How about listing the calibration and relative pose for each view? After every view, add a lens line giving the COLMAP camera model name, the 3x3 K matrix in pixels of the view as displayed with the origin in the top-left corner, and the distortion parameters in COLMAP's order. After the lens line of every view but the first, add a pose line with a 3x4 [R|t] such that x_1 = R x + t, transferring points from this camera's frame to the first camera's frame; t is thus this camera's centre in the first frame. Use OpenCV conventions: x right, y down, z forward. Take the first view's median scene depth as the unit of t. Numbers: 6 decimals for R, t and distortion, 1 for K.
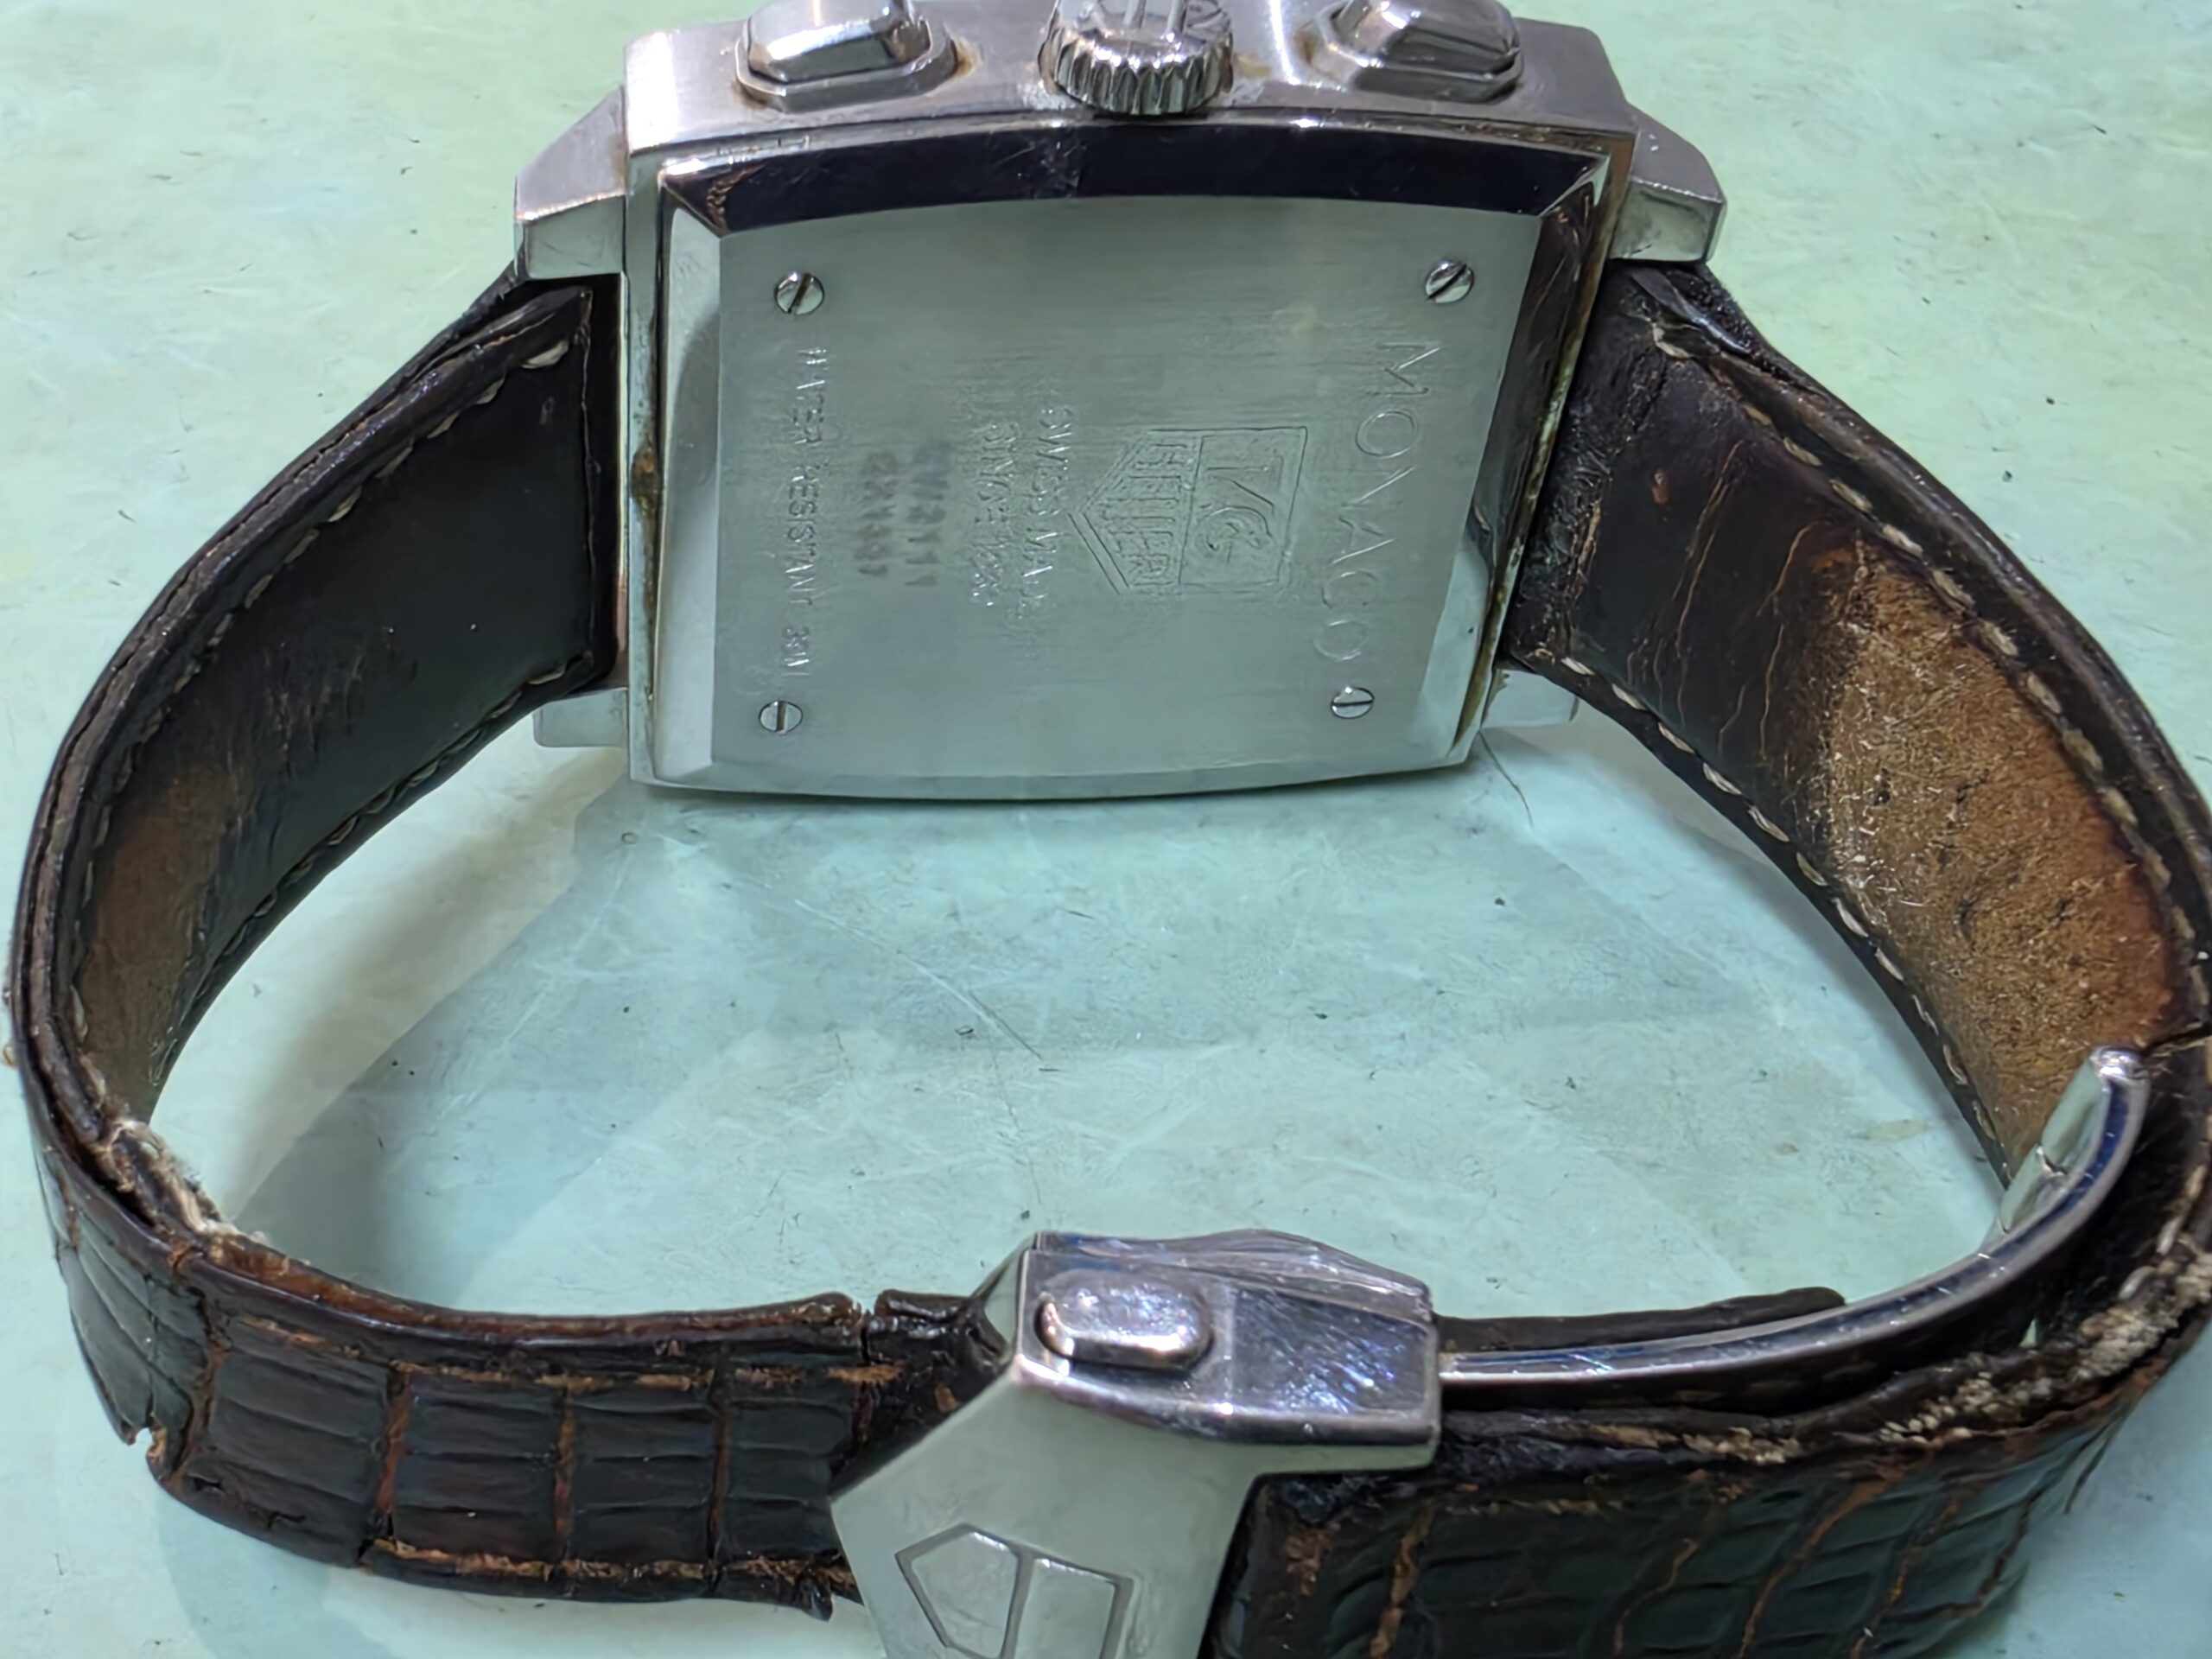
lens RADIAL K [[3091.9, 0, 836.1], [0, 3091.9, 868.2], [0, 0, 1]] dist [0.002926, 0.000000]
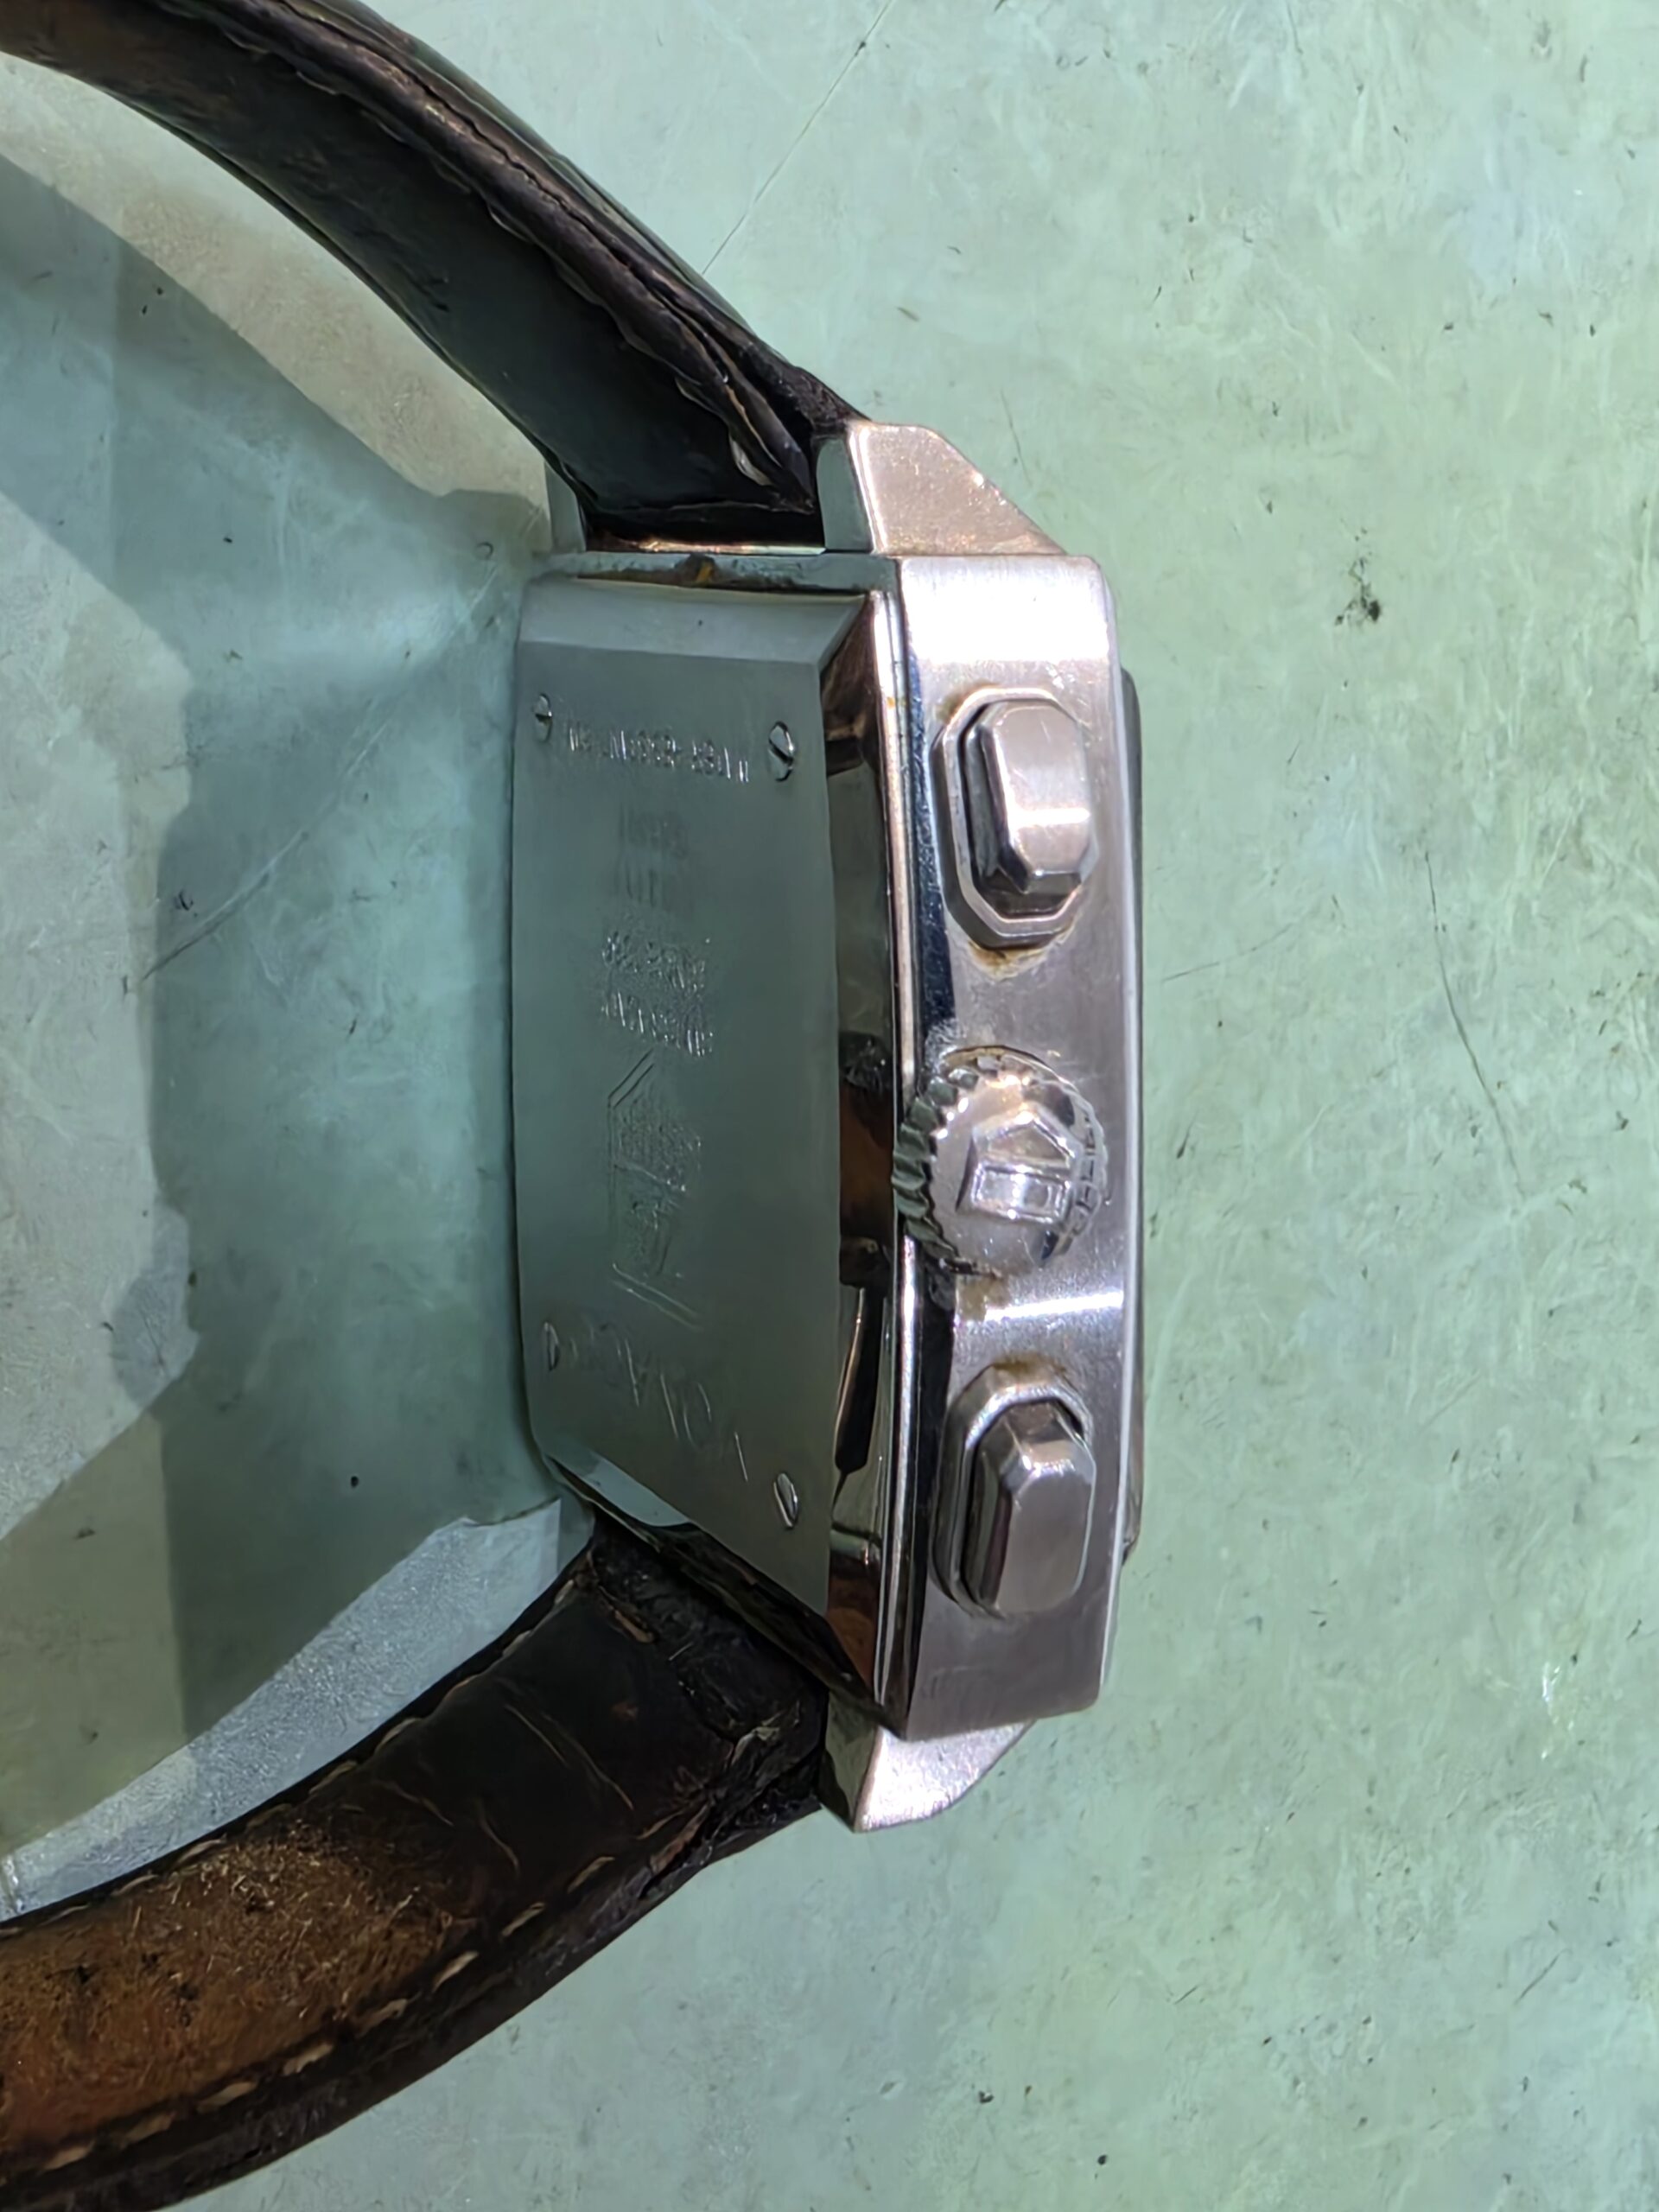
lens RADIAL K [[3091.9, 0, 888.6], [0, 3091.9, 784.4], [0, 0, 1]] dist [0.002926, 0.000000]
pose [[-0.044125, 0.999004, 0.006597, -0.009758], [-0.949869, -0.043998, 0.309537, -0.463336], [0.309519, 0.007392, 0.950864, 0.175035]]
